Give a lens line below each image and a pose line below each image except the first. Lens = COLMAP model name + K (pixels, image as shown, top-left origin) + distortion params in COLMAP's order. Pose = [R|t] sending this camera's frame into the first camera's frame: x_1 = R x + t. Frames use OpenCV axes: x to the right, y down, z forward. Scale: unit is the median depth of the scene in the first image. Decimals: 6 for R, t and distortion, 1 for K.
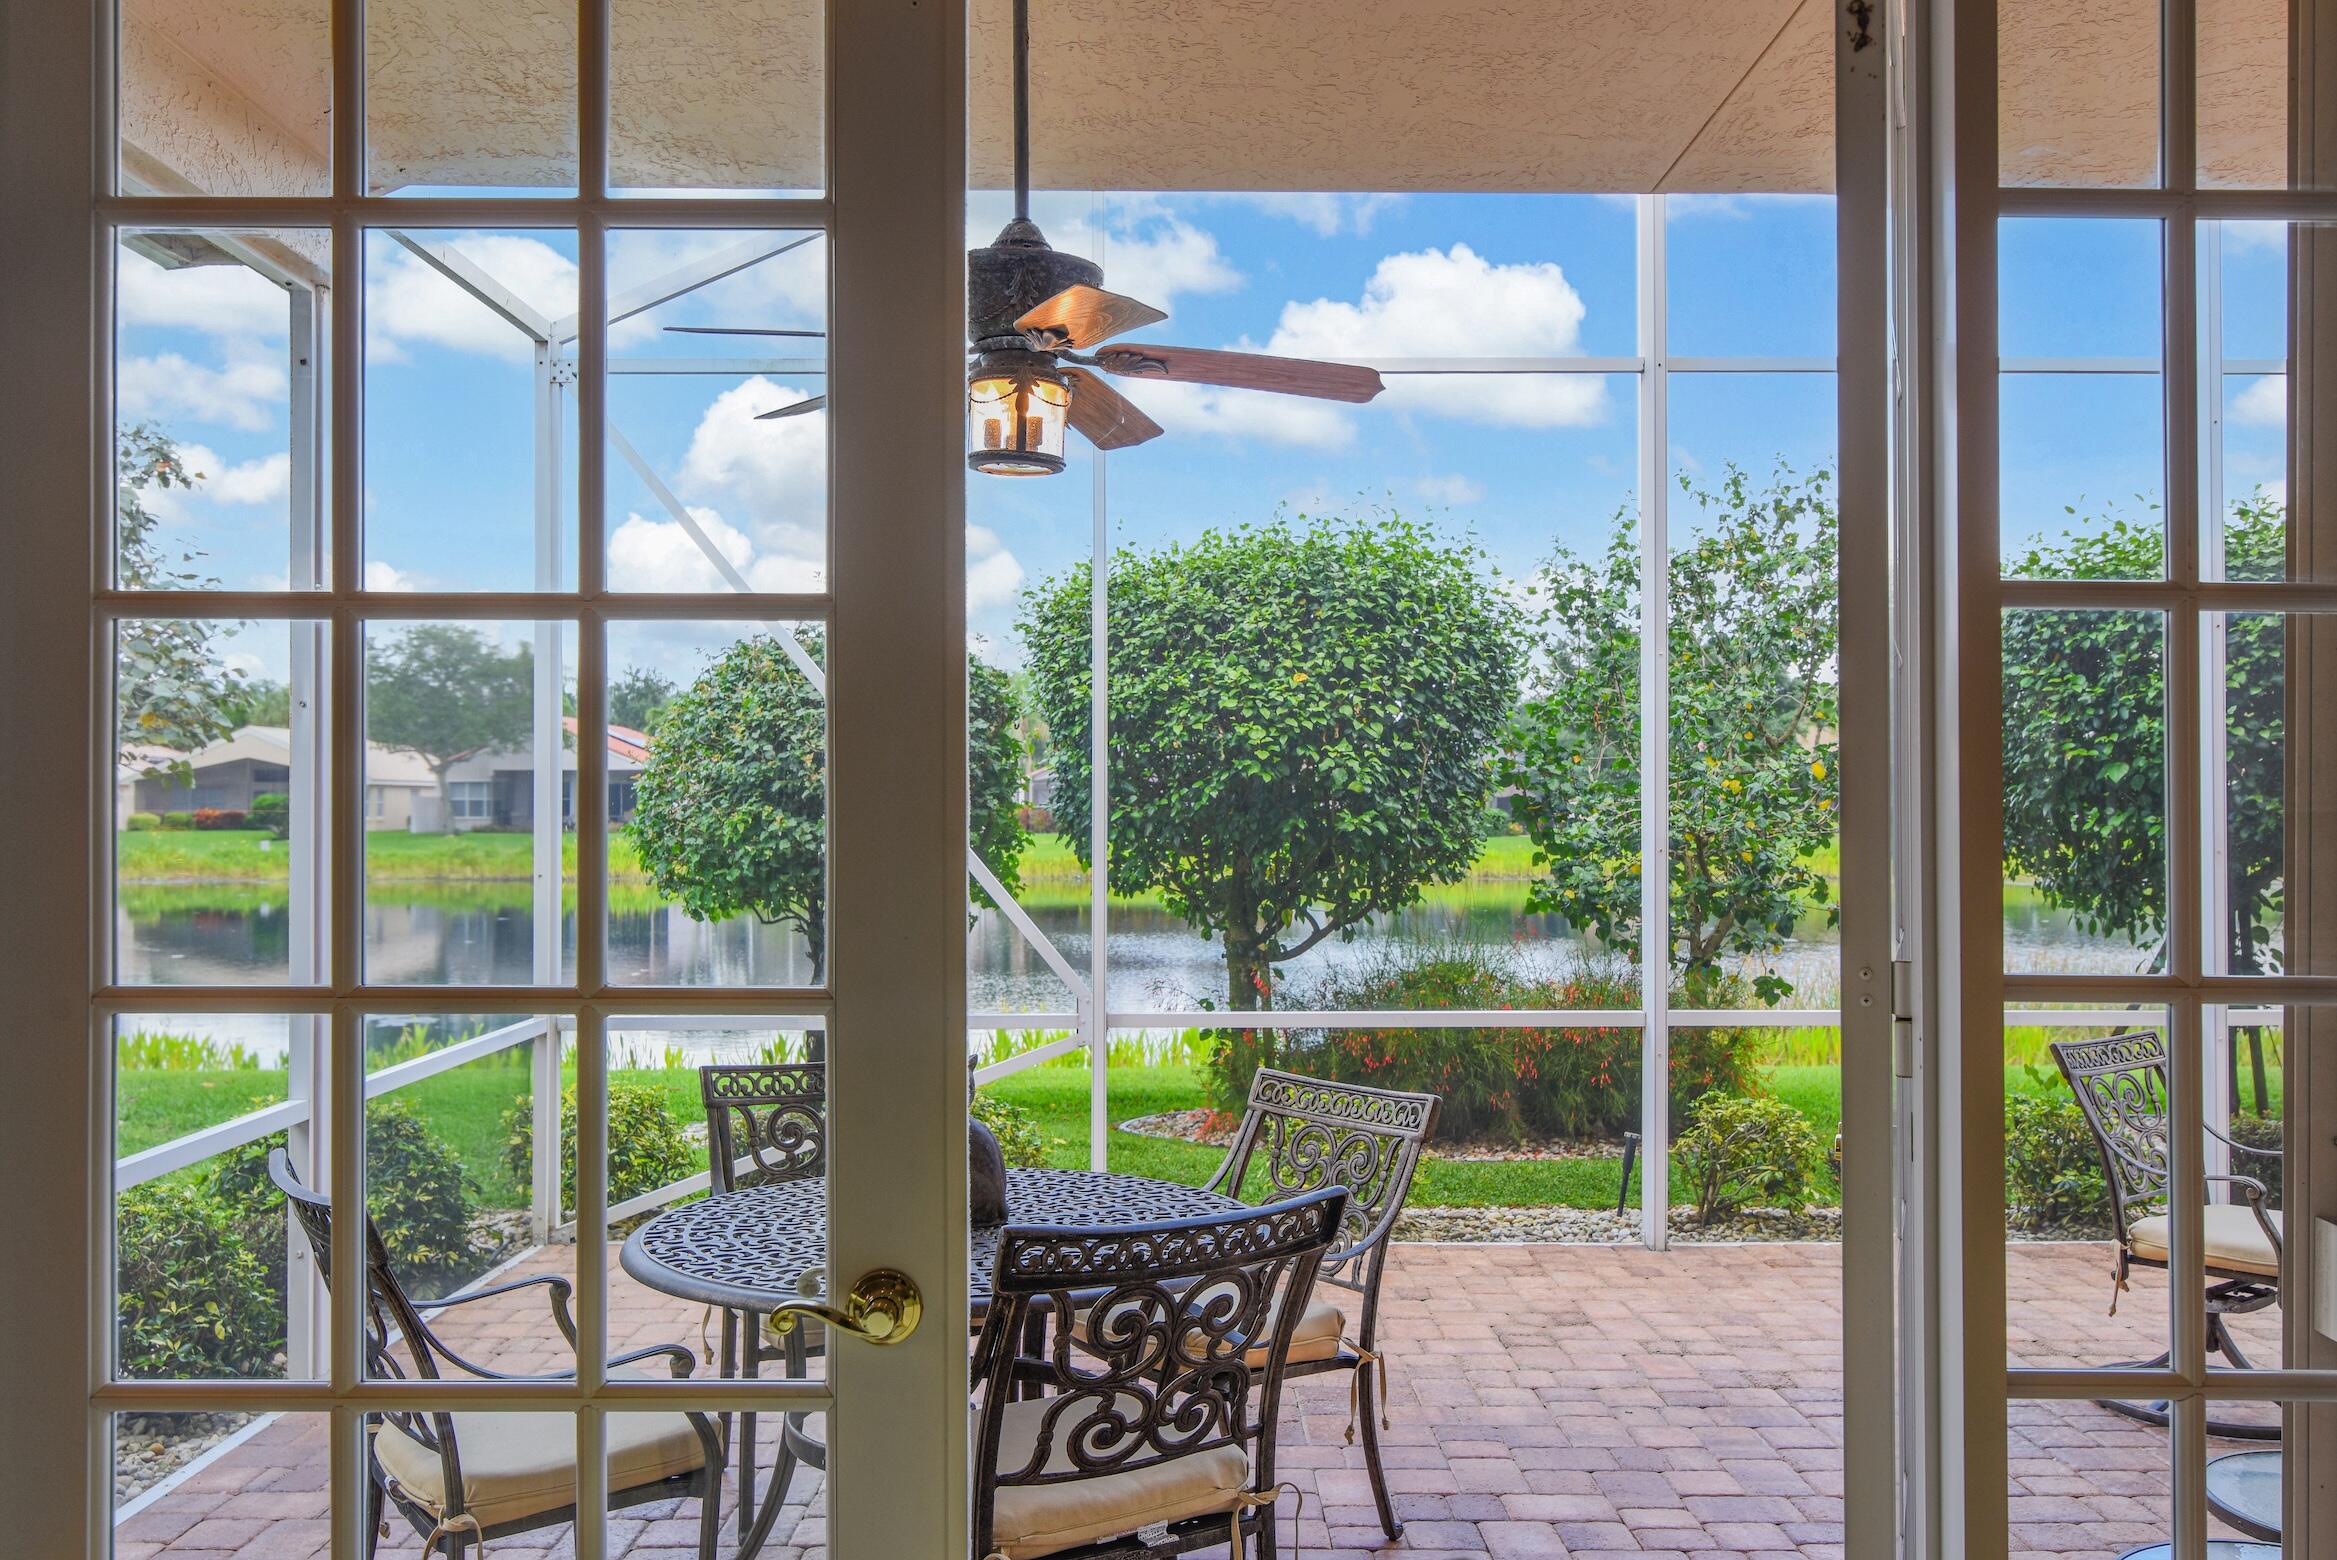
lens RADIAL K [[1824.9, 0, 1192.3], [0, 1824.9, 790.8], [0, 0, 1]] dist [-0.014784, -0.002089]
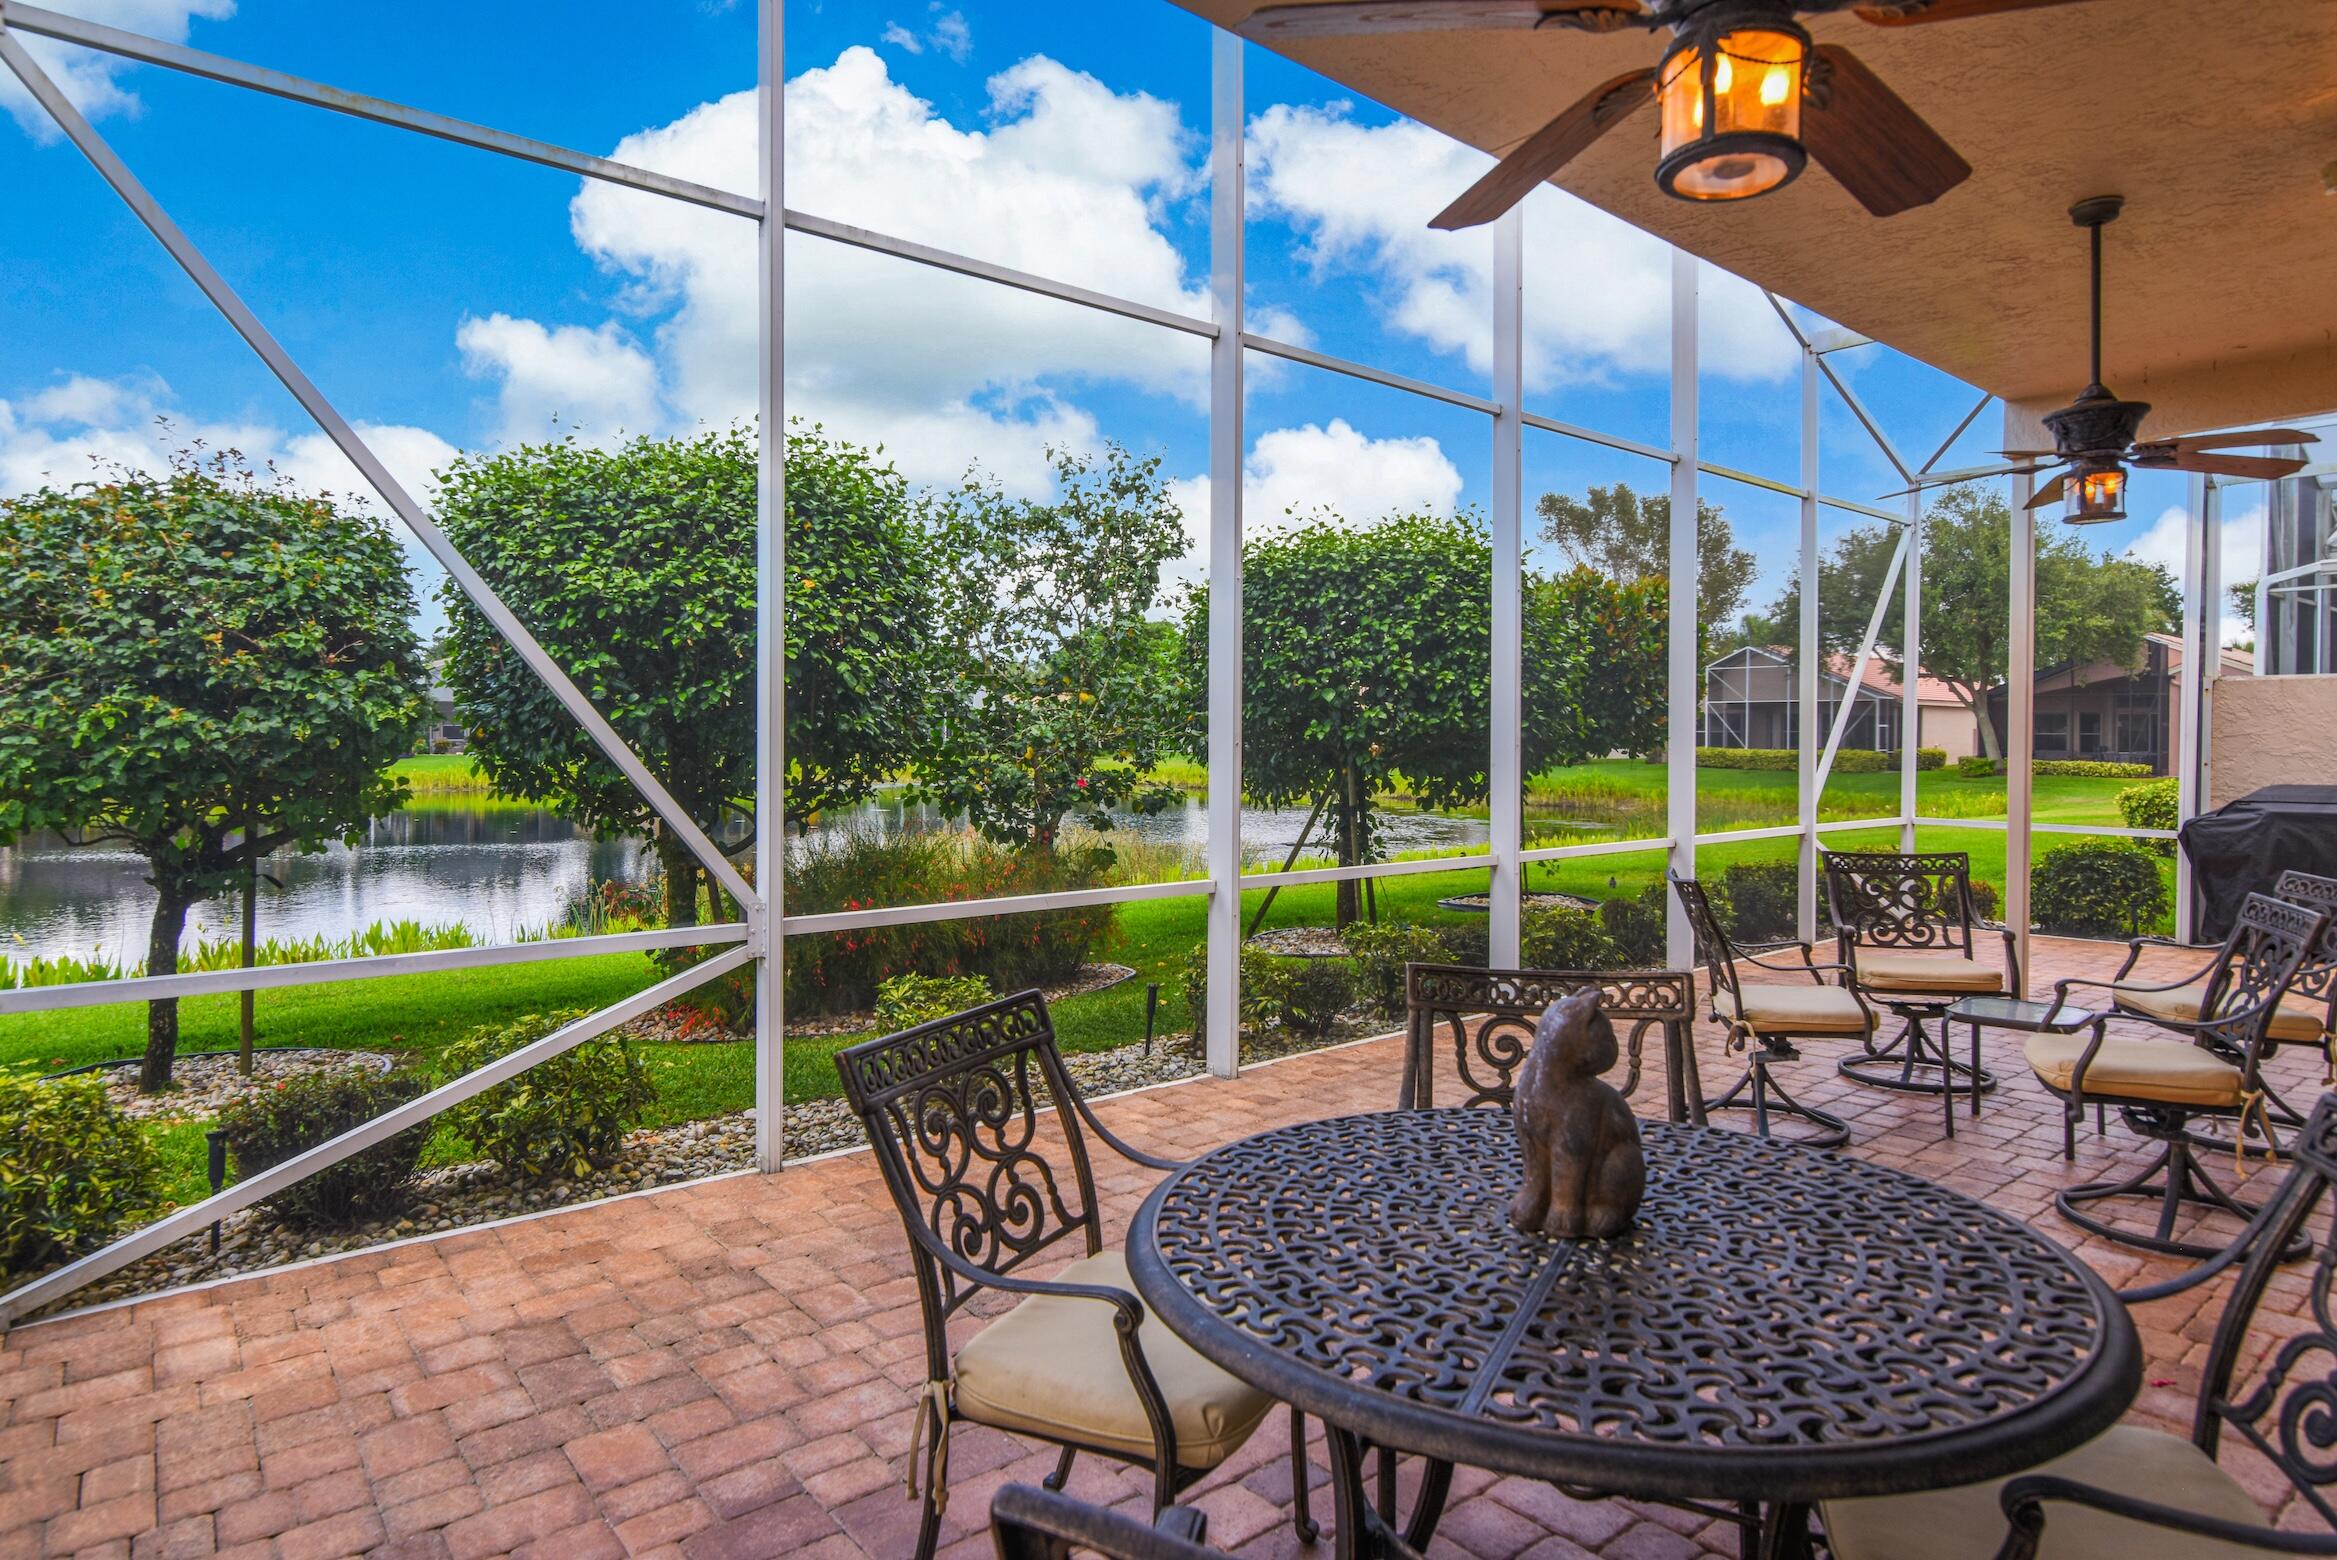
lens RADIAL K [[1311.4, 0, 1171.5], [0, 1311.4, 767.0], [0, 0, 1]] dist [-0.001388, 0.000372]
pose [[0.771363, -0.010693, 0.636306, -0.253548], [-0.003893, 0.999761, 0.021521, 0.025301], [-0.636384, -0.019078, 0.771137, 0.278918]]
